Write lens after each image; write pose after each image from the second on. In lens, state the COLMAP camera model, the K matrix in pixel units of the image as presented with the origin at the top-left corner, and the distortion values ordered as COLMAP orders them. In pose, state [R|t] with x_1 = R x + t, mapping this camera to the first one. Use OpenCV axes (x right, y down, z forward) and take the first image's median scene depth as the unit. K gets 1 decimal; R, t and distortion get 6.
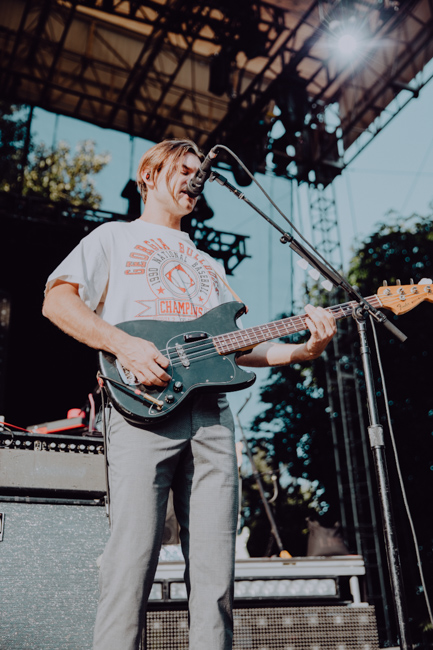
lens RADIAL K [[823.4, 0, 217.2], [0, 823.4, 322.4], [0, 0, 1]] dist [0.062219, 0.001869]
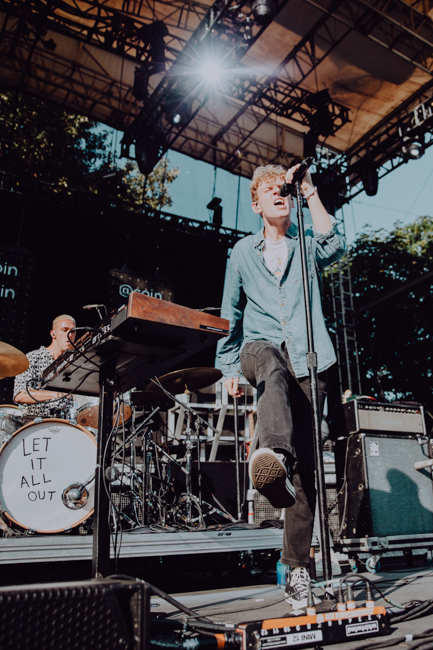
lens RADIAL K [[606.2, 0, 280.3], [0, 606.2, 301.9], [0, 0, 1]] dist [-0.111327, 0.088736]
pose [[0.984975, 0.059062, 0.162286, -0.159792], [-0.065468, 0.997261, 0.034408, -0.032483], [-0.159809, -0.044516, 0.986144, -0.088014]]
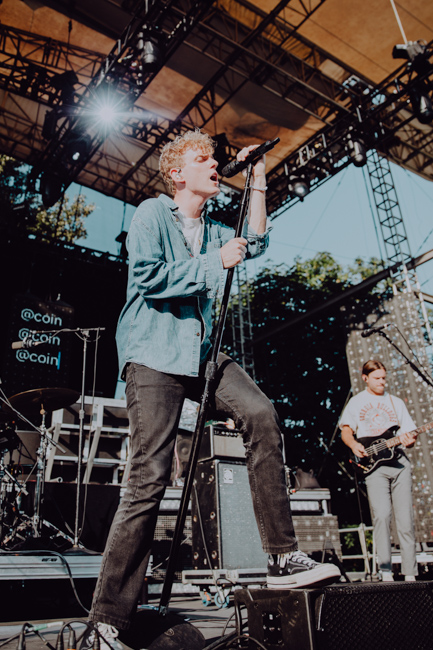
lens RADIAL K [[565.7, 0, 176.2], [0, 565.7, 258.8], [0, 0, 1]] dist [-0.110237, 0.080722]
pose [[0.988795, 0.097425, 0.113103, -0.126460], [-0.087458, 0.992097, -0.089972, -0.031729], [-0.120974, 0.079072, 0.989501, -0.081085]]
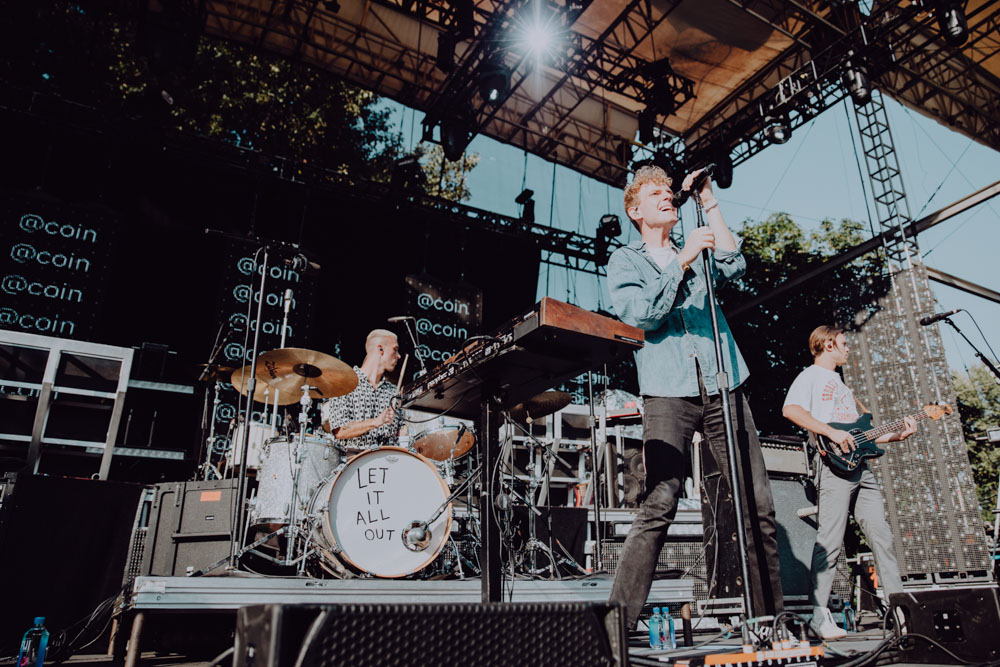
lens RADIAL K [[749.8, 0, 550.8], [0, 749.8, 308.6], [0, 0, 1]] dist [-0.105808, 0.077954]
pose [[0.991445, 0.070235, 0.110018, -0.183363], [-0.073461, 0.996971, 0.025543, -0.029781], [-0.107891, -0.033407, 0.993601, -0.099062]]
